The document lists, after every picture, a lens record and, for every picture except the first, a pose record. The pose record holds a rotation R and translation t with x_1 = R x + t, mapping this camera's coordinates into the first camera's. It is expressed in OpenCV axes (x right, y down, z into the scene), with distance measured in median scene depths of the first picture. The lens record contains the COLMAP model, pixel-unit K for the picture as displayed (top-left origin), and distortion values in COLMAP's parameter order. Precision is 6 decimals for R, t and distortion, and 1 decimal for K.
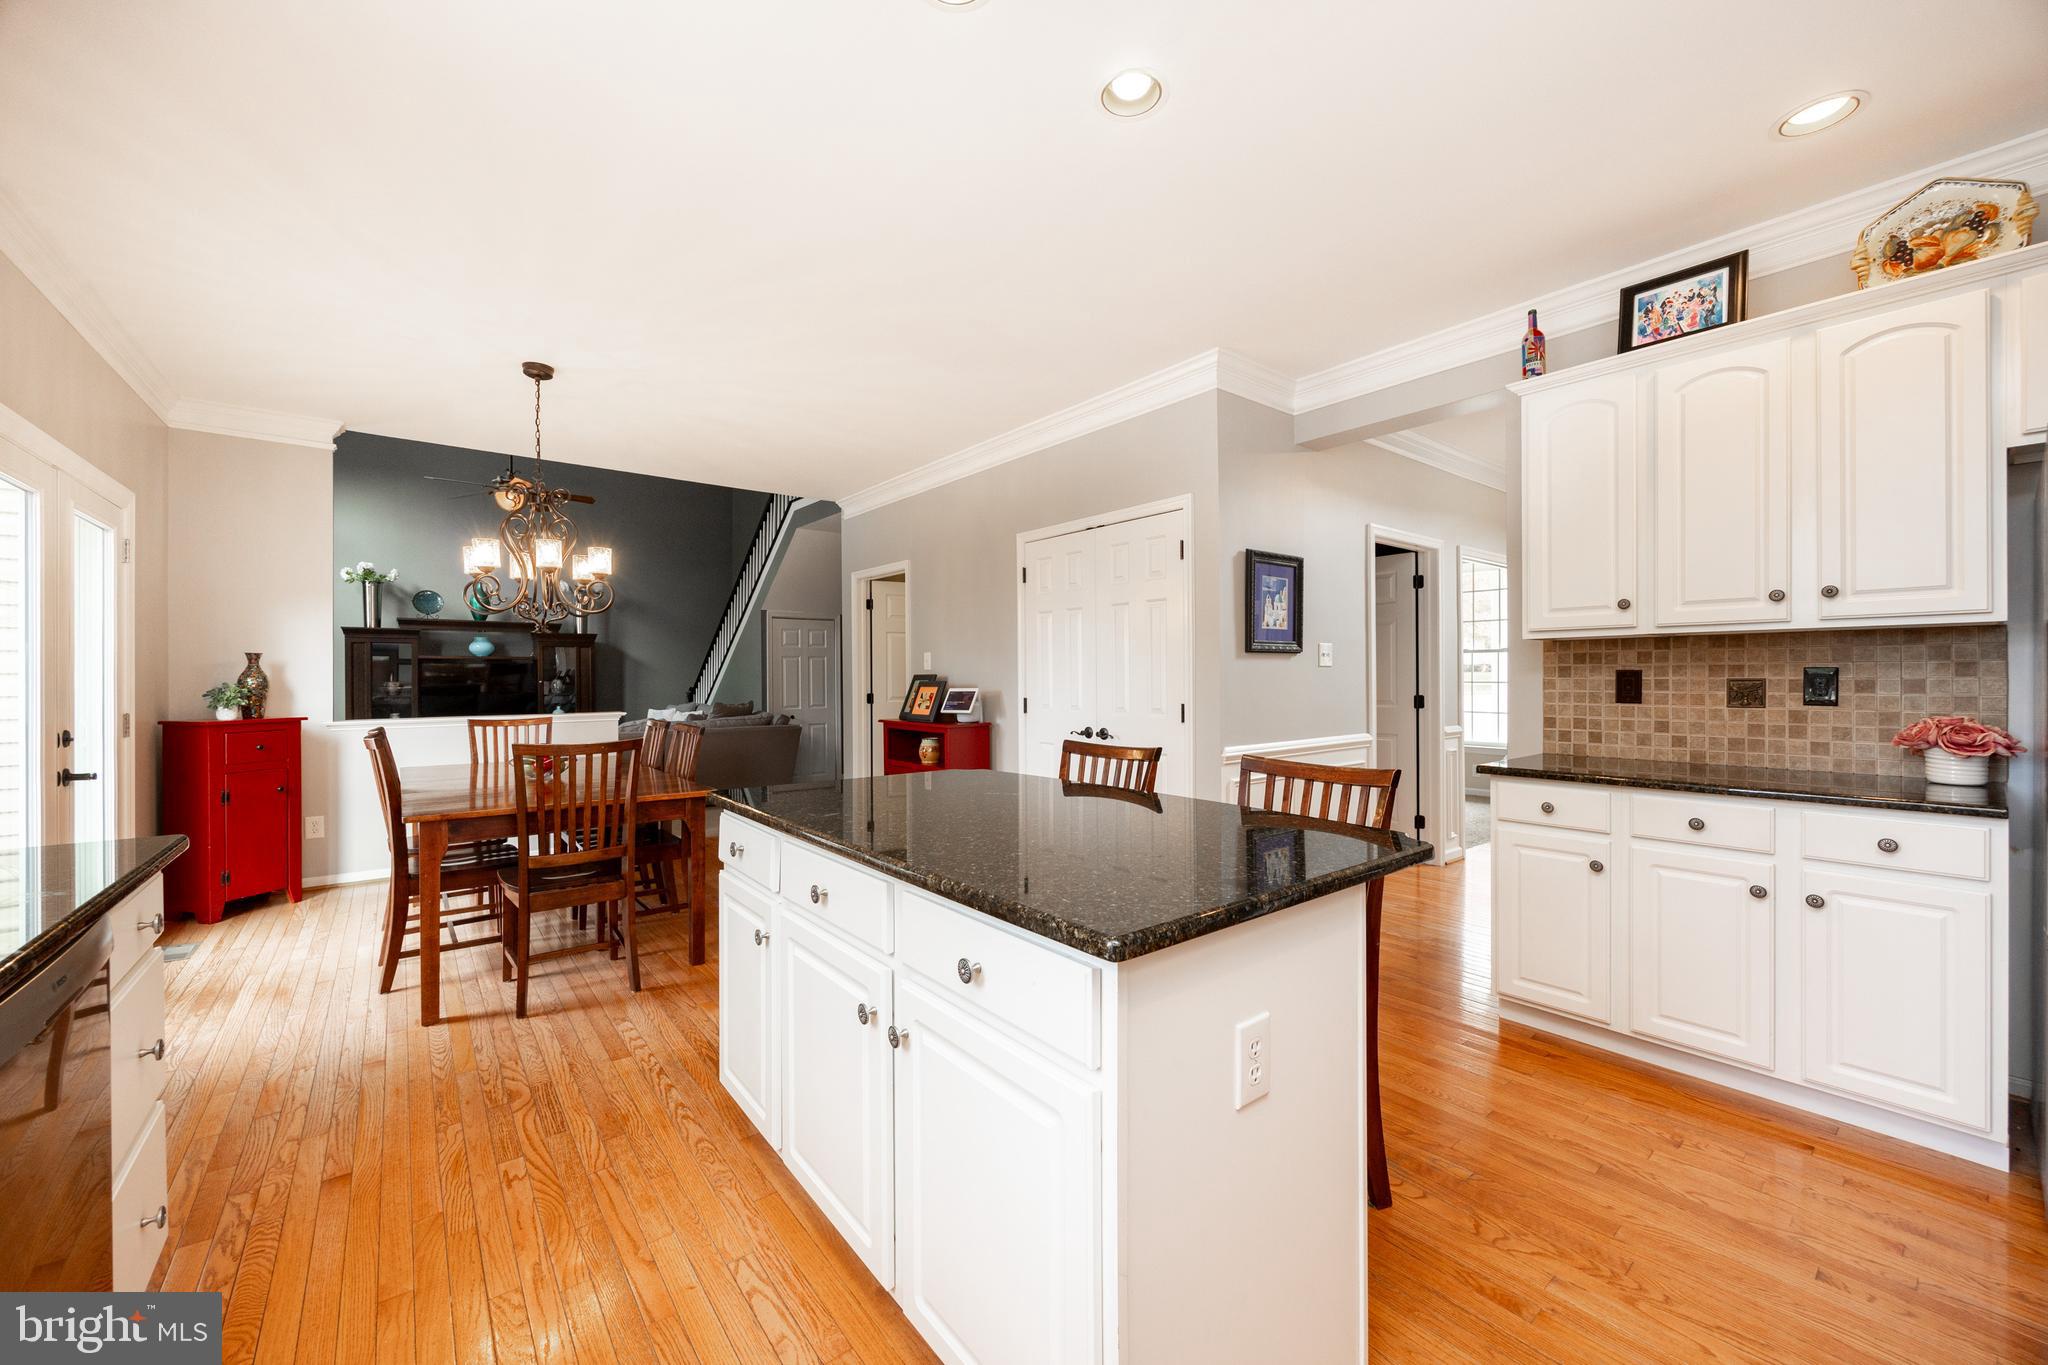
lens RADIAL K [[783.6, 0, 1022.3], [0, 783.6, 677.1], [0, 0, 1]] dist [-0.002853, -0.000623]
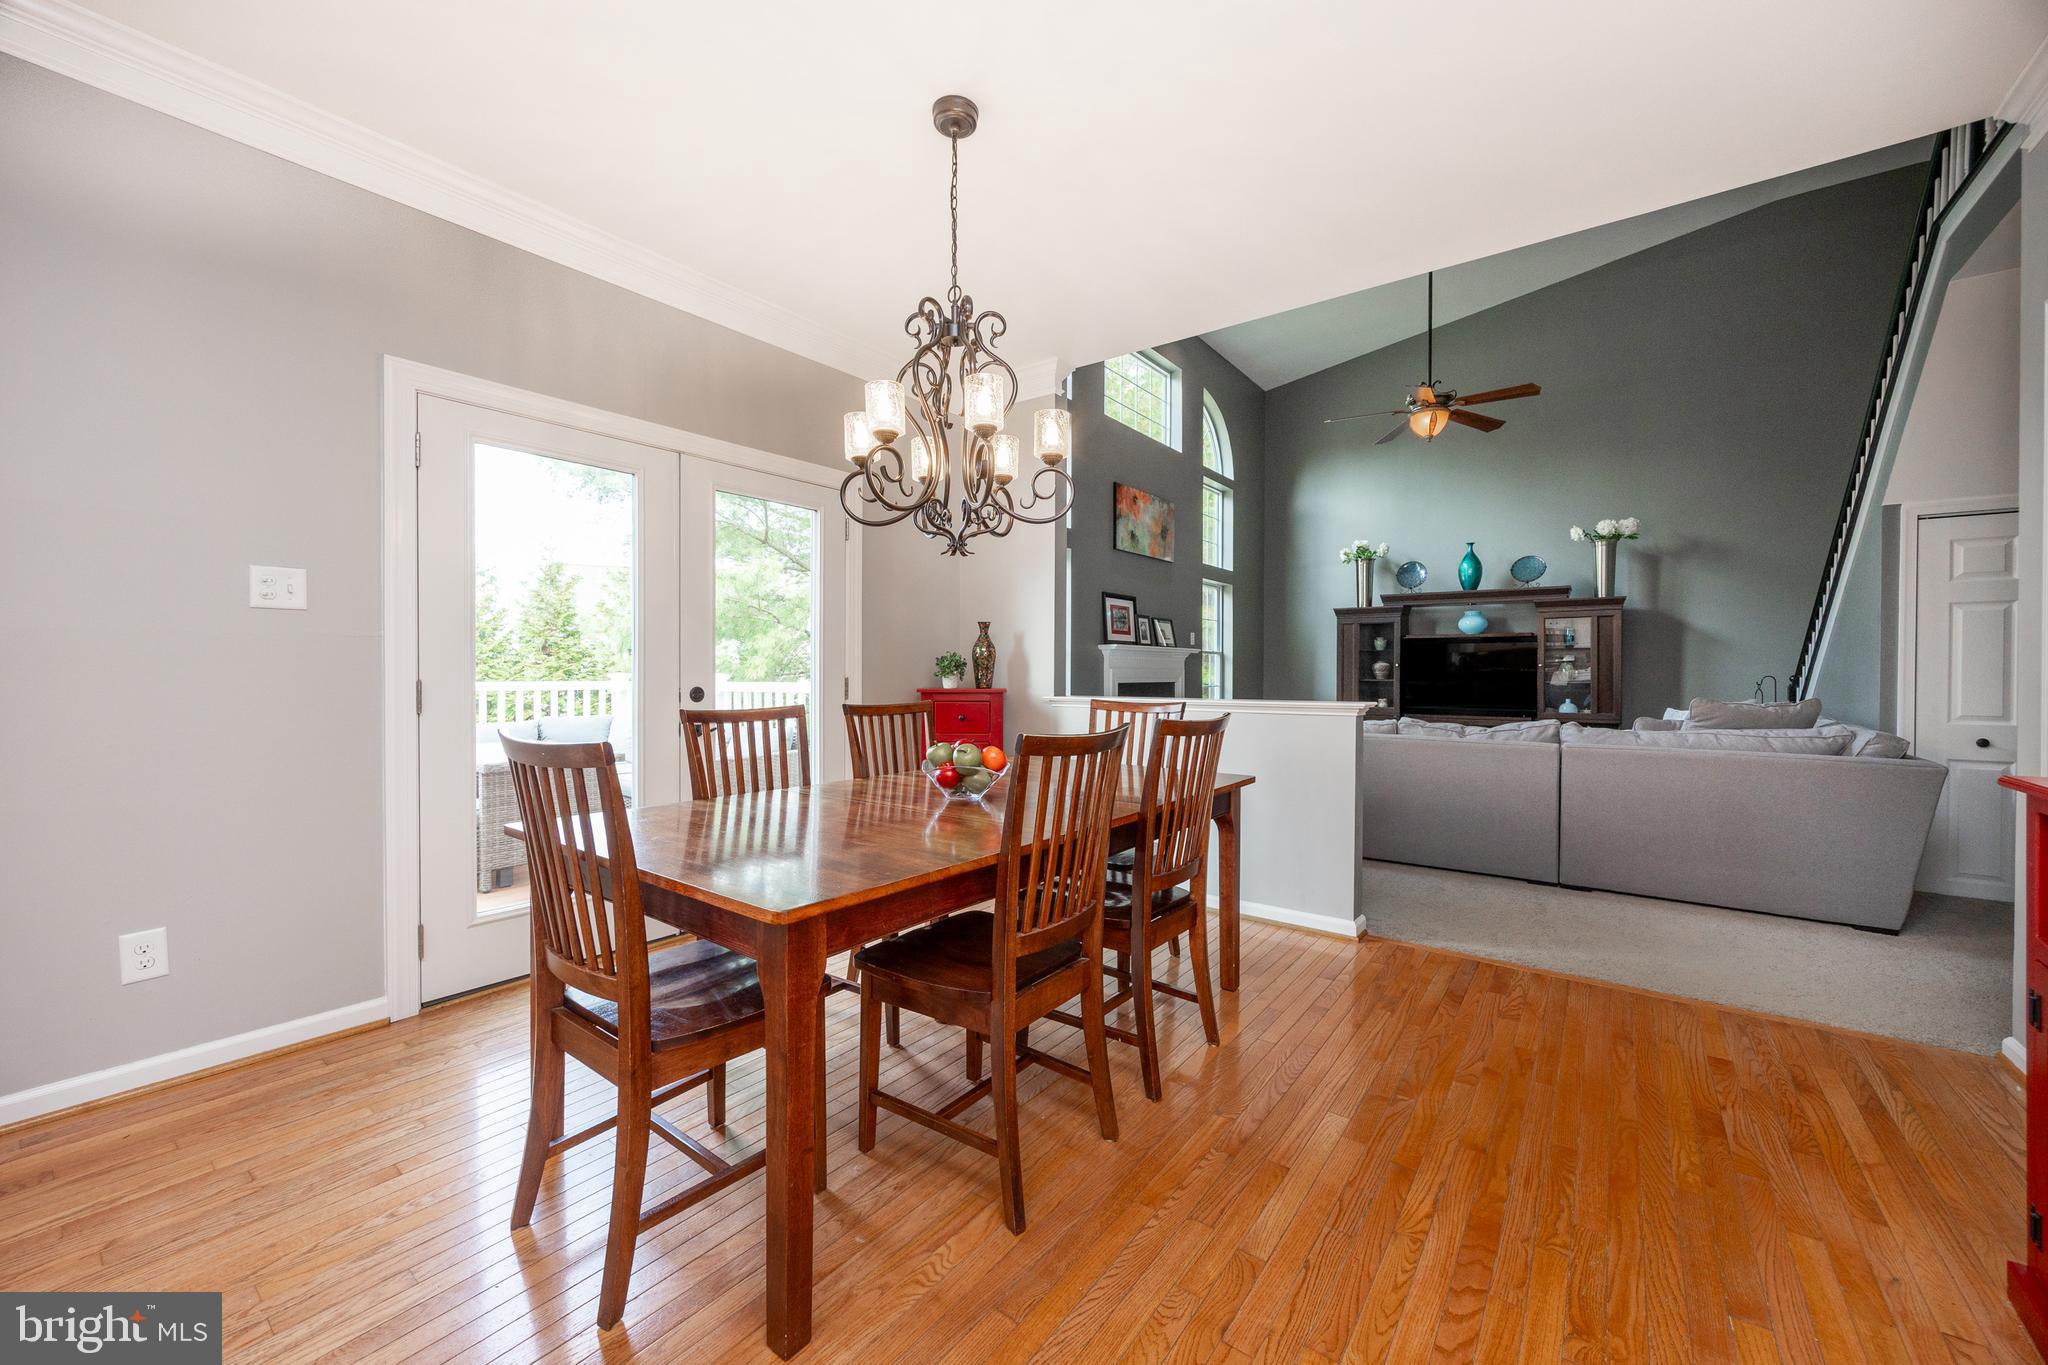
lens RADIAL K [[783.6, 0, 1024.4], [0, 783.6, 674.8], [0, 0, 1]] dist [-0.002853, -0.000623]
pose [[0.242572, 0.010118, -0.970081, -0.006267], [-0.005222, 0.999945, 0.009124, 0.011808], [0.970119, 0.002852, 0.242611, 0.358543]]
